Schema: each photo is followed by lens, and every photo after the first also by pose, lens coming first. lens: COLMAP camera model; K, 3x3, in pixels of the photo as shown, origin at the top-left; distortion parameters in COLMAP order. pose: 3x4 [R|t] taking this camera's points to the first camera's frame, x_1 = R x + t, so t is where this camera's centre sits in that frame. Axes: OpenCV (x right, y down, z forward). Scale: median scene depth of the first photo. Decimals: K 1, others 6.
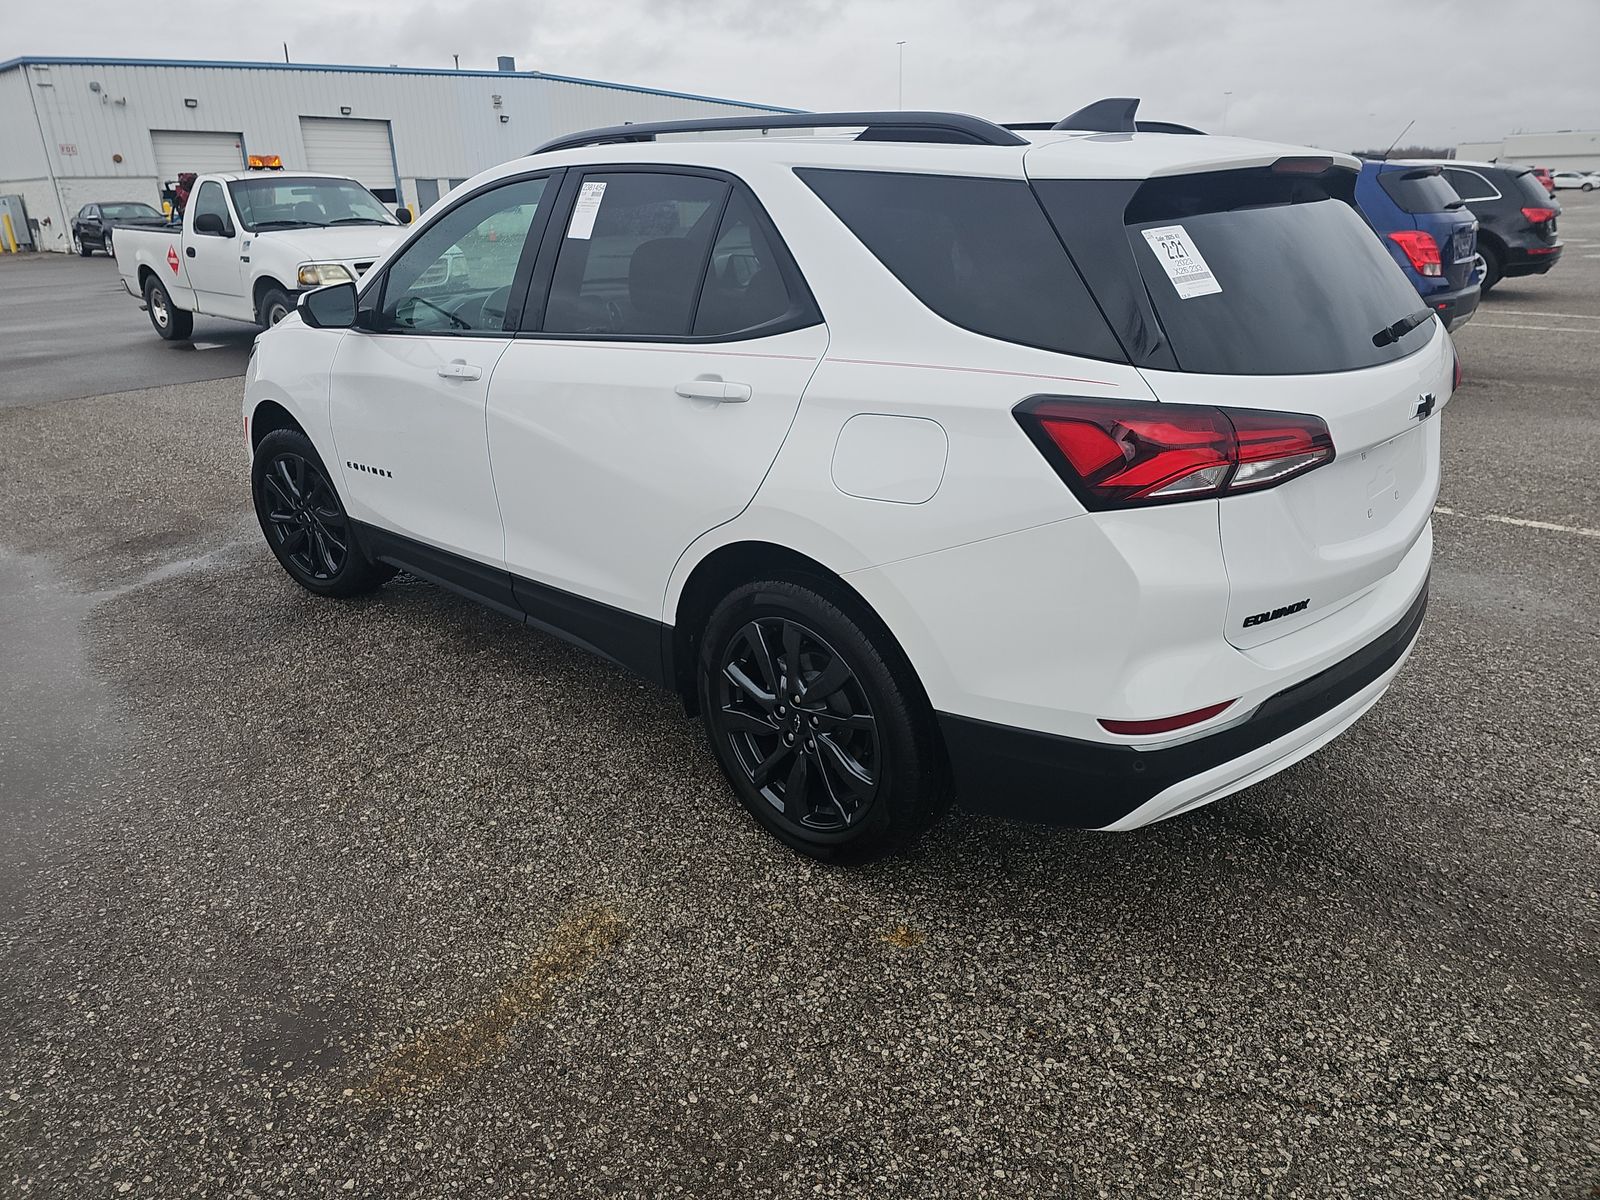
lens RADIAL K [[1114.8, 0, 796.6], [0, 1114.8, 597.9], [0, 0, 1]] dist [0.053465, -0.041394]
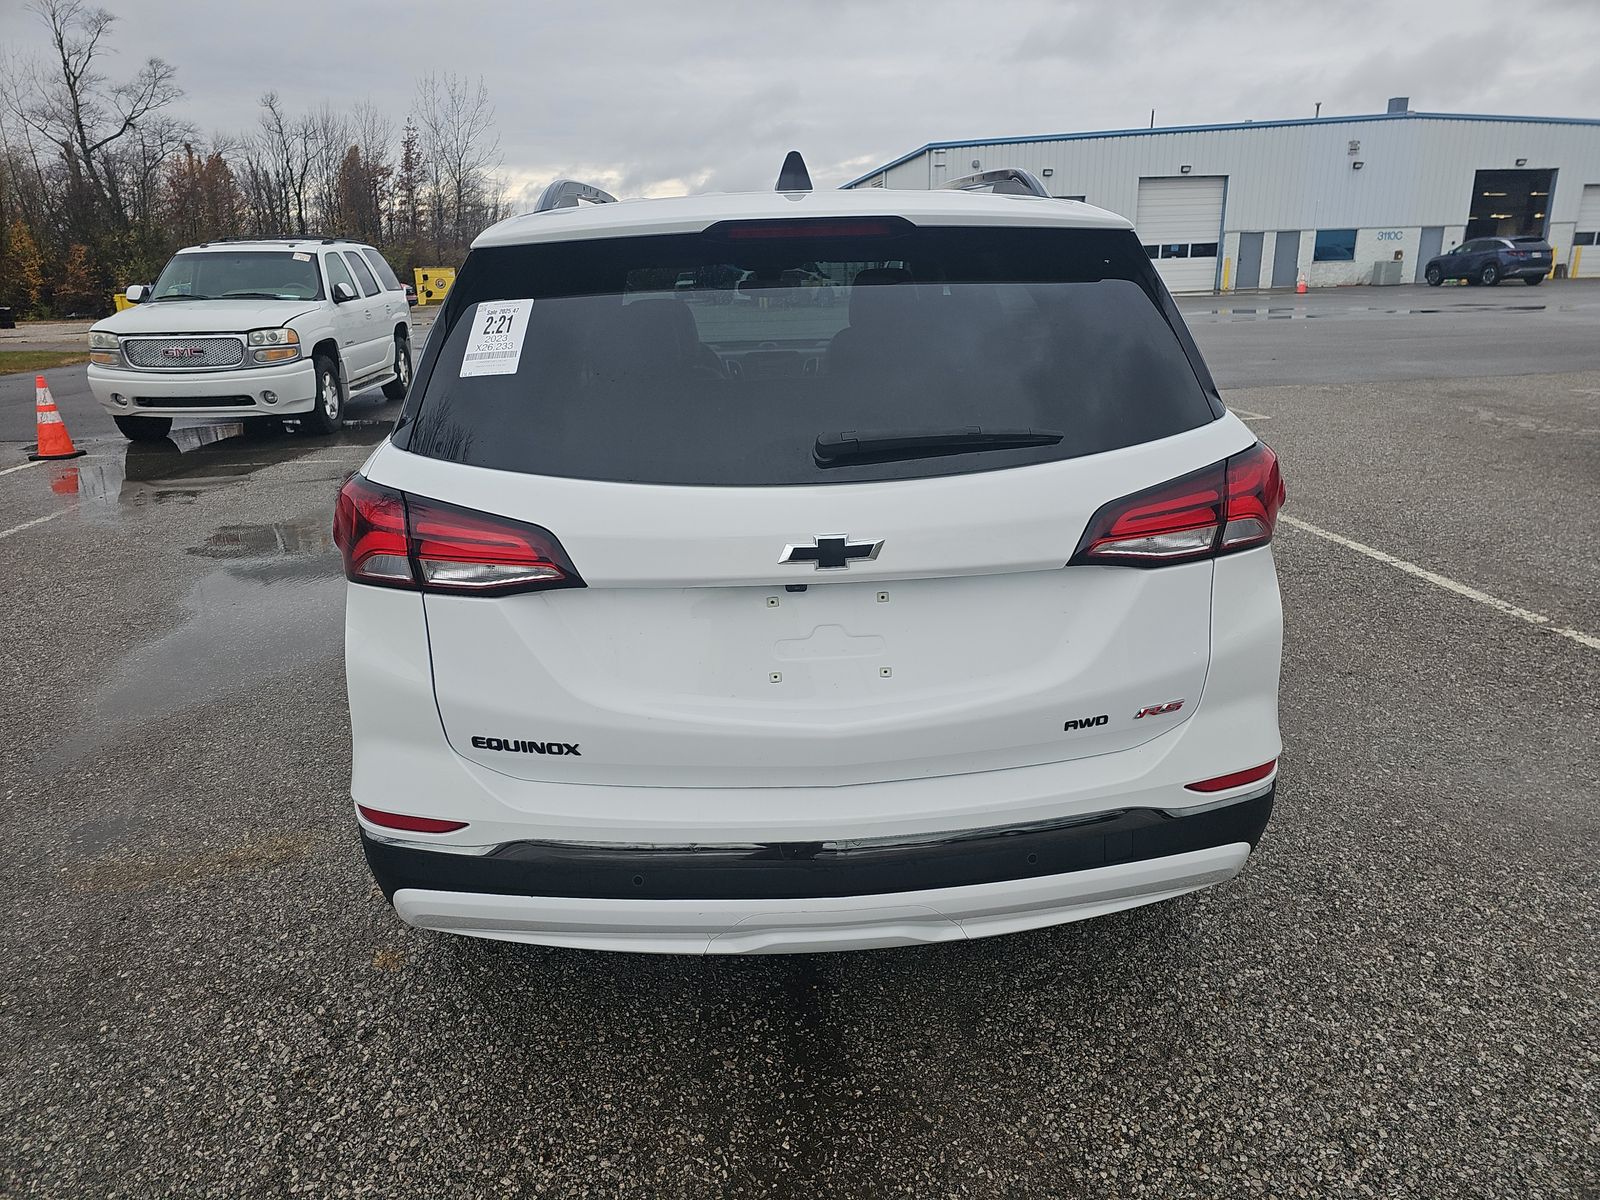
lens RADIAL K [[1114.8, 0, 796.6], [0, 1114.8, 597.9], [0, 0, 1]] dist [0.053465, -0.041394]
pose [[0.702380, 0.204385, -0.681828, 0.129554], [-0.232236, 0.971273, 0.051914, -0.021672], [0.672852, 0.121881, 0.729668, 0.056723]]
